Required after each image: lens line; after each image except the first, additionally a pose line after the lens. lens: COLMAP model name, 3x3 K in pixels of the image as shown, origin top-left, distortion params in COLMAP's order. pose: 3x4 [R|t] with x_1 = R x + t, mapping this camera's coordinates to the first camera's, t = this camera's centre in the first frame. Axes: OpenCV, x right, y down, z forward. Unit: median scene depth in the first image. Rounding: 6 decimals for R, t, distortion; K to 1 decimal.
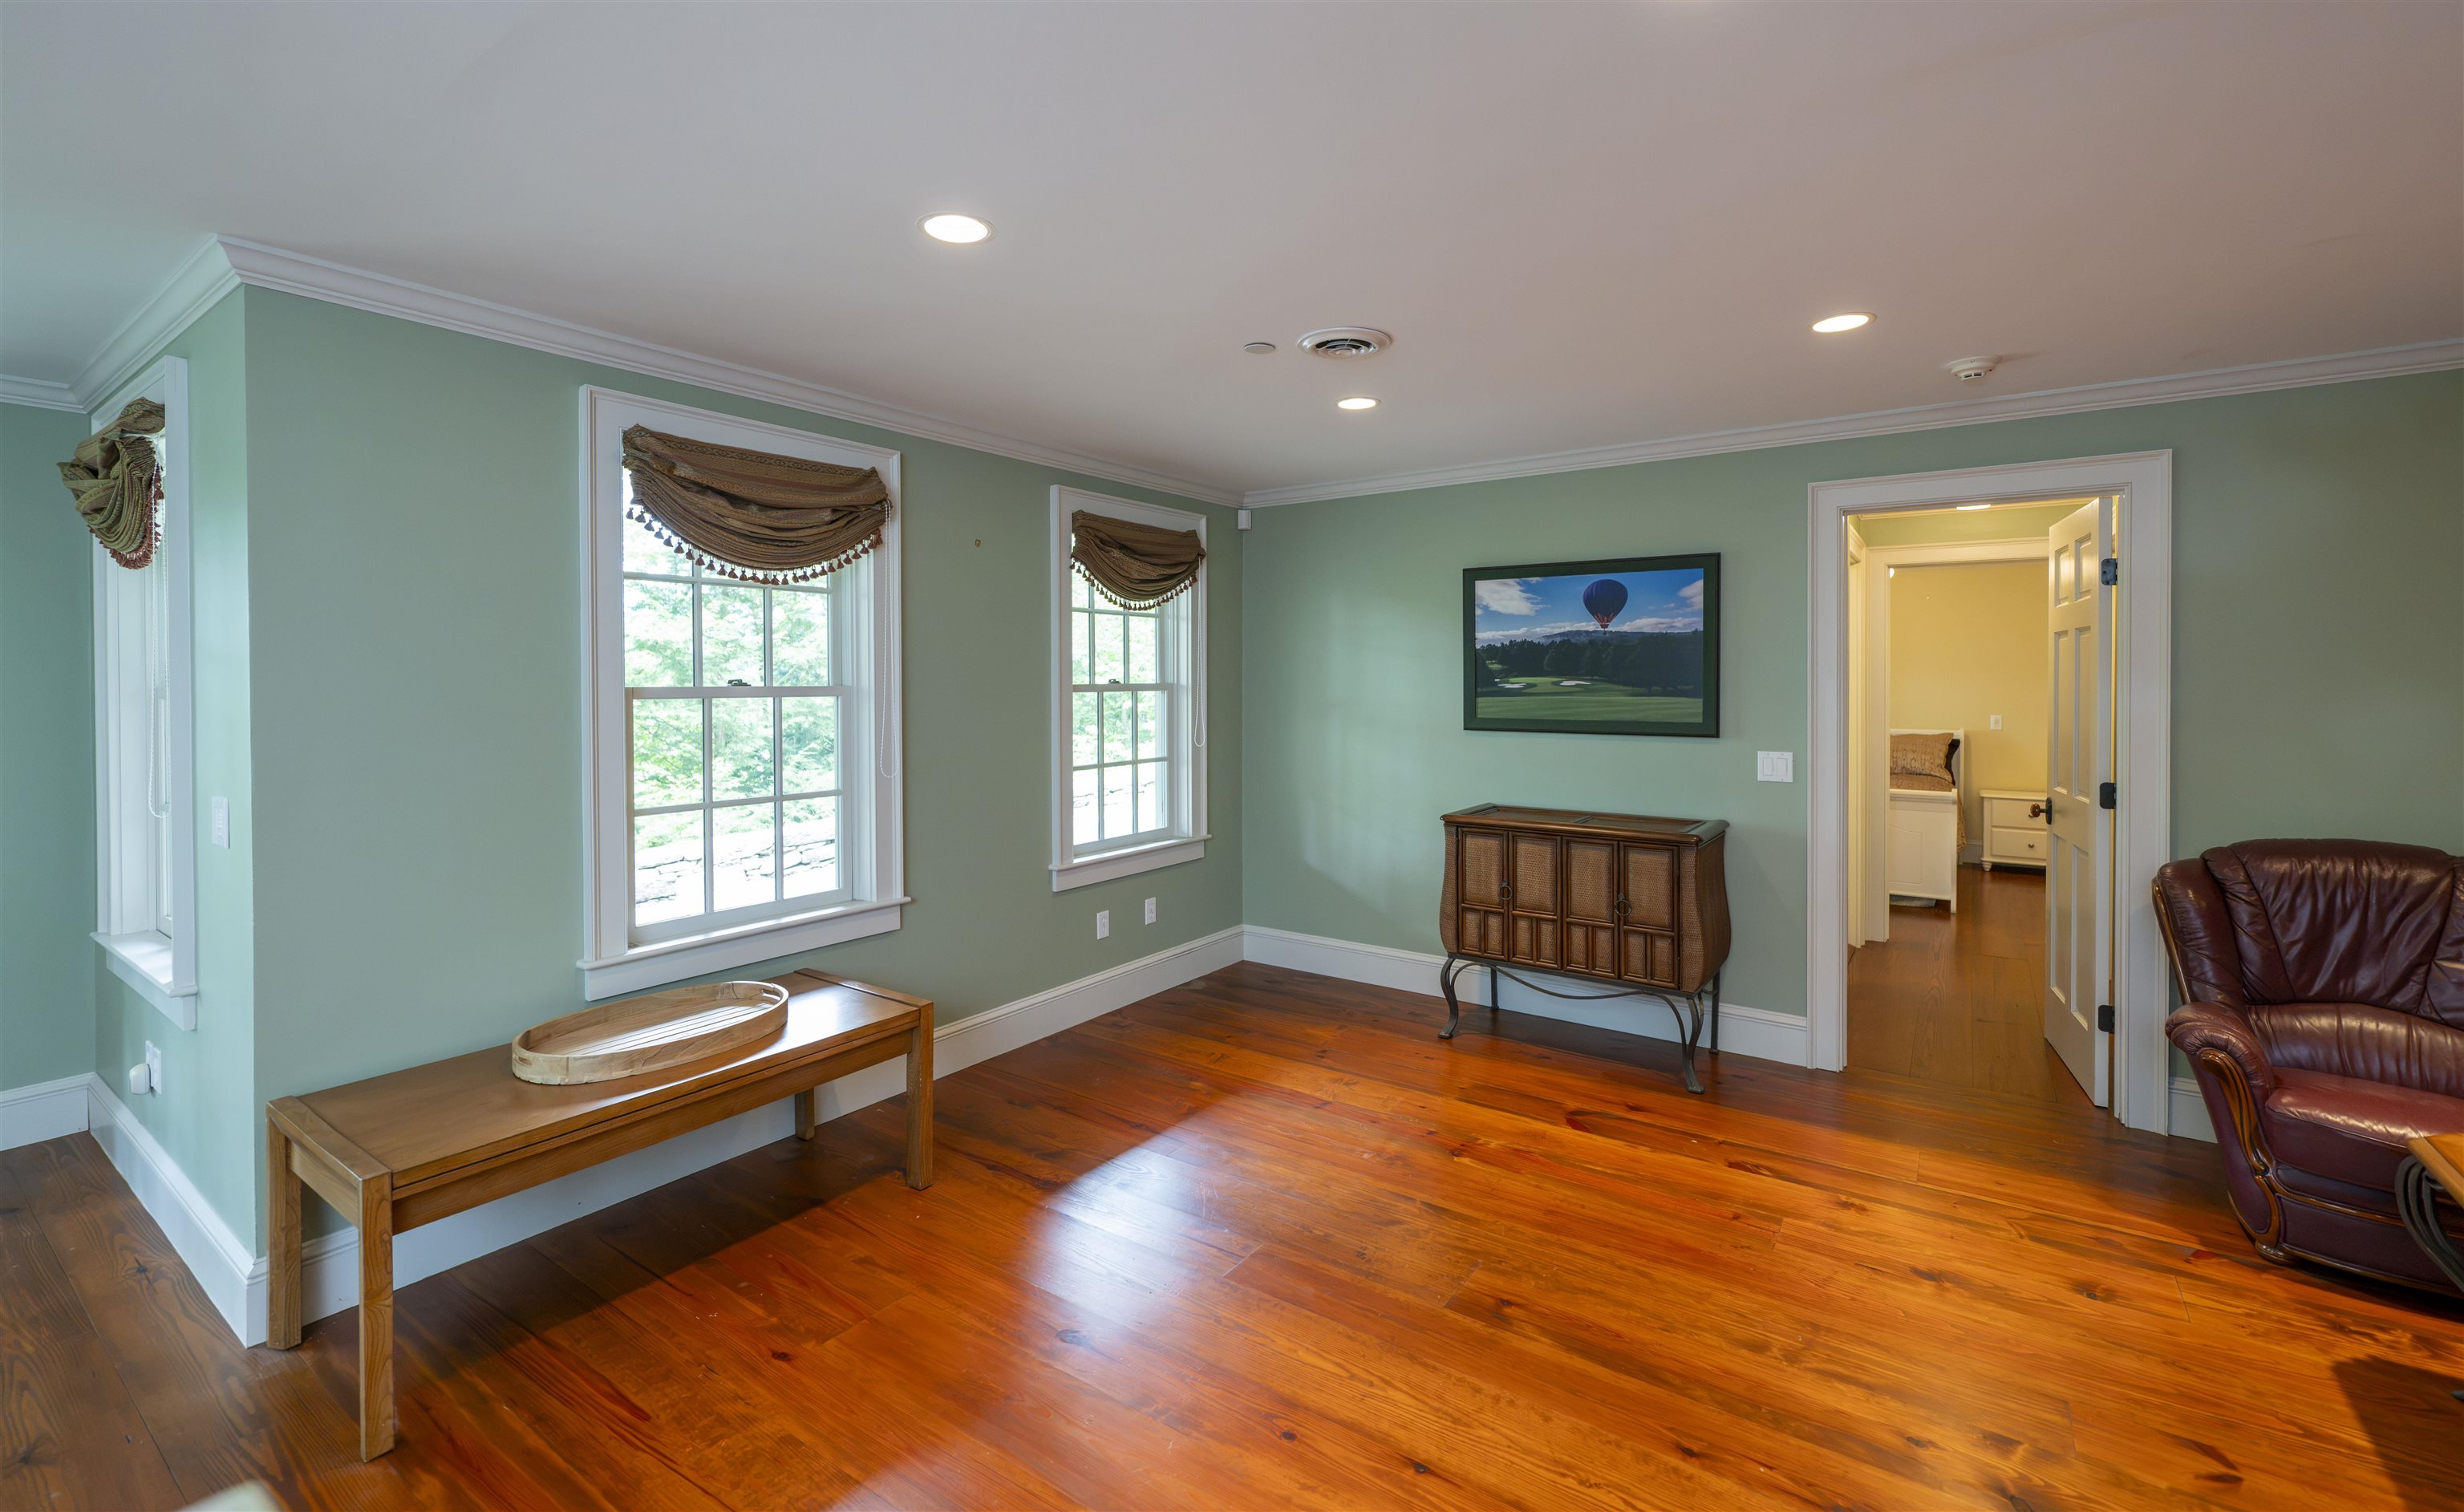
lens RADIAL K [[999.7, 0, 1326.1], [0, 999.7, 691.8], [0, 0, 1]] dist [-0.000119, -0.000601]
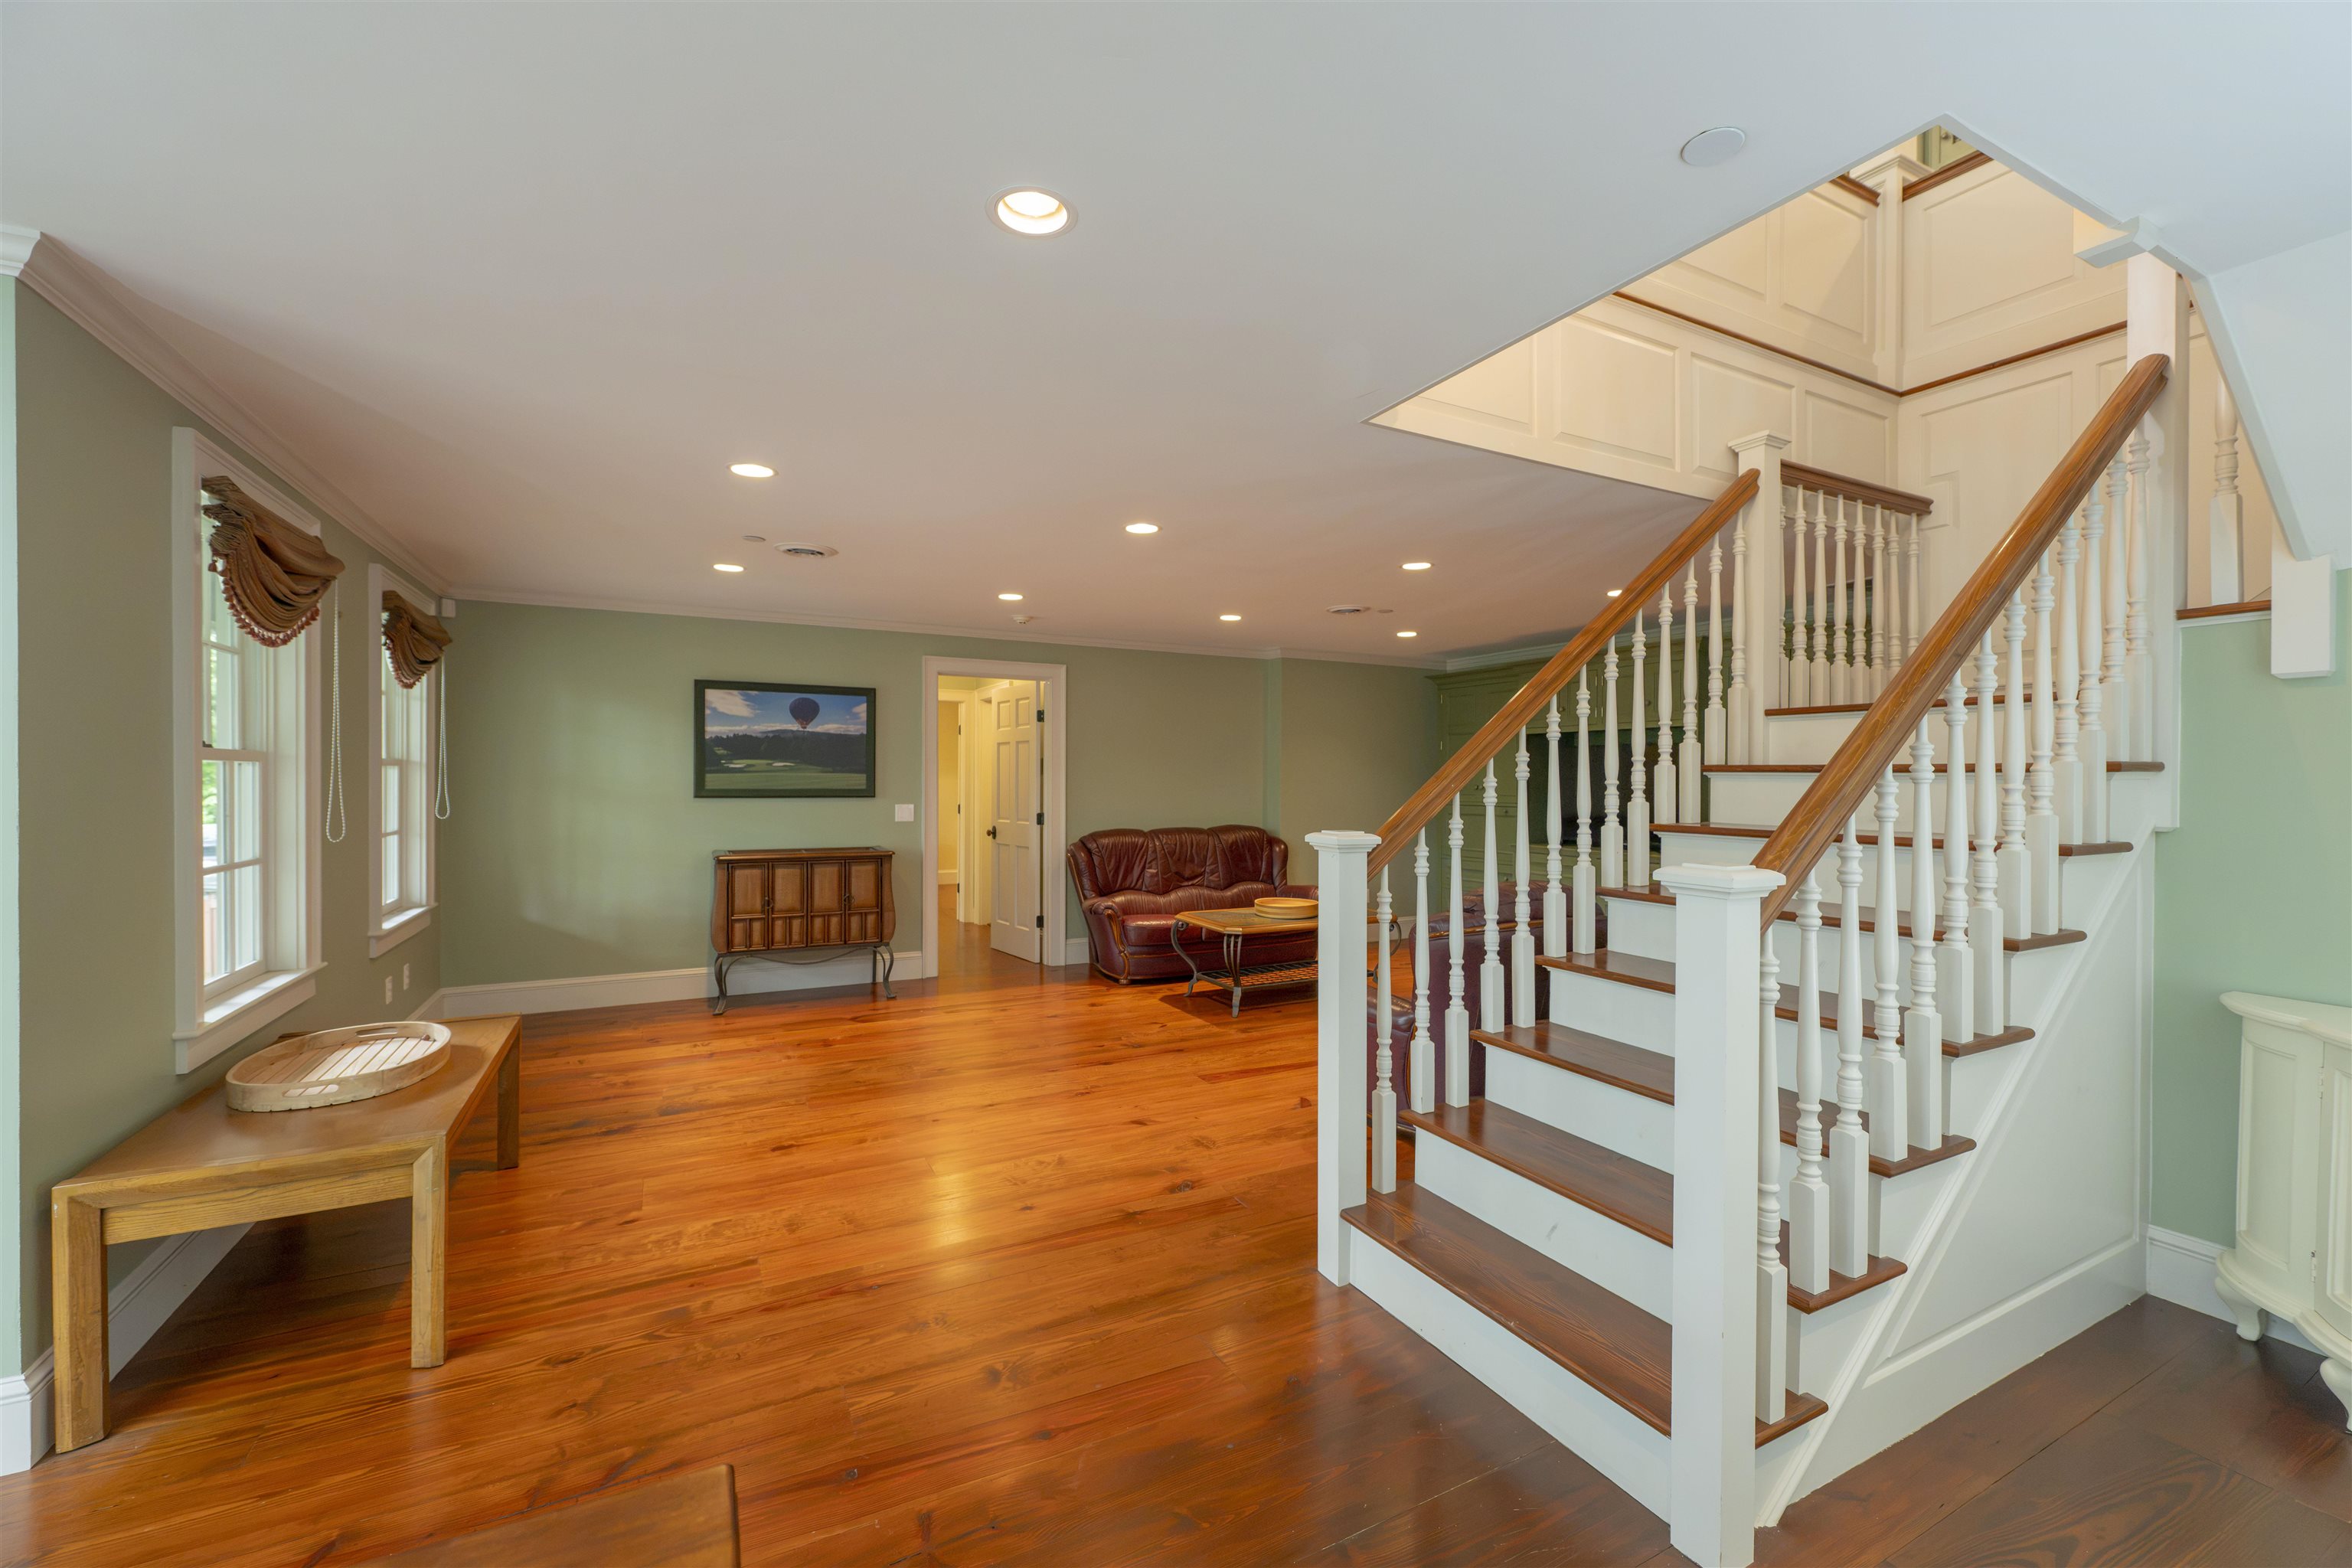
lens RADIAL K [[905.6, 0, 1101.0], [0, 905.6, 783.9], [0, 0, 1]] dist [0.001482, 0.000256]
pose [[0.532043, -0.001496, 0.846716, -0.843748], [0.004266, 0.999990, -0.000913, 0.031256], [-0.846707, 0.004098, 0.532044, -0.167391]]
